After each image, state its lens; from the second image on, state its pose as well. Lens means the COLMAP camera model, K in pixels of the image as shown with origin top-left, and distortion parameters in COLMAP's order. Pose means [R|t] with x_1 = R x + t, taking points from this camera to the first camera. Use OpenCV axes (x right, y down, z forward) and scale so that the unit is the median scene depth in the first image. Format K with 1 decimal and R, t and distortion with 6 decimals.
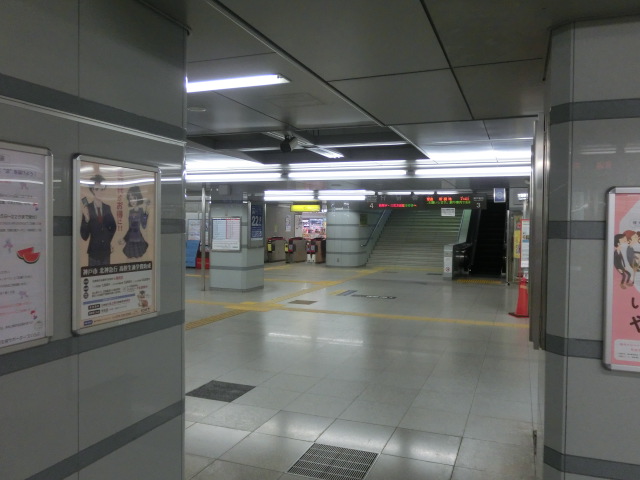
lens RADIAL K [[528.5, 0, 320.0], [0, 528.5, 240.0], [0, 0, 1]] dist [0.000263, 0.007625]
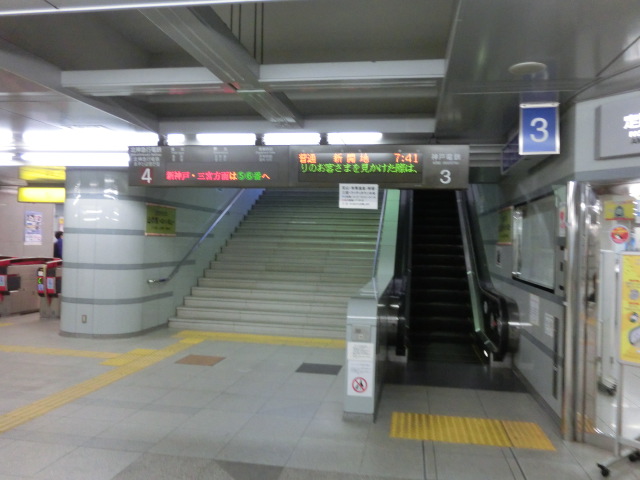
lens RADIAL K [[528.5, 0, 320.0], [0, 528.5, 240.0], [0, 0, 1]] dist [0.000263, 0.007625]
pose [[0.981293, 0.014966, 0.191936, 0.147303], [-0.009903, 0.999578, -0.027309, -0.013768], [-0.192264, 0.024898, 0.981027, 0.646472]]
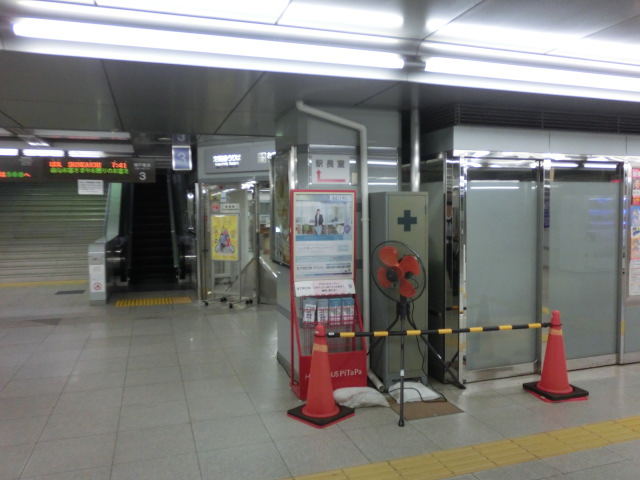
lens RADIAL K [[528.5, 0, 320.0], [0, 528.5, 240.0], [0, 0, 1]] dist [0.000263, 0.007625]
pose [[0.779545, -0.050374, 0.624317, 0.067780], [0.033106, 0.998681, 0.039243, -0.007926], [-0.625471, -0.009923, 0.780185, 0.365104]]
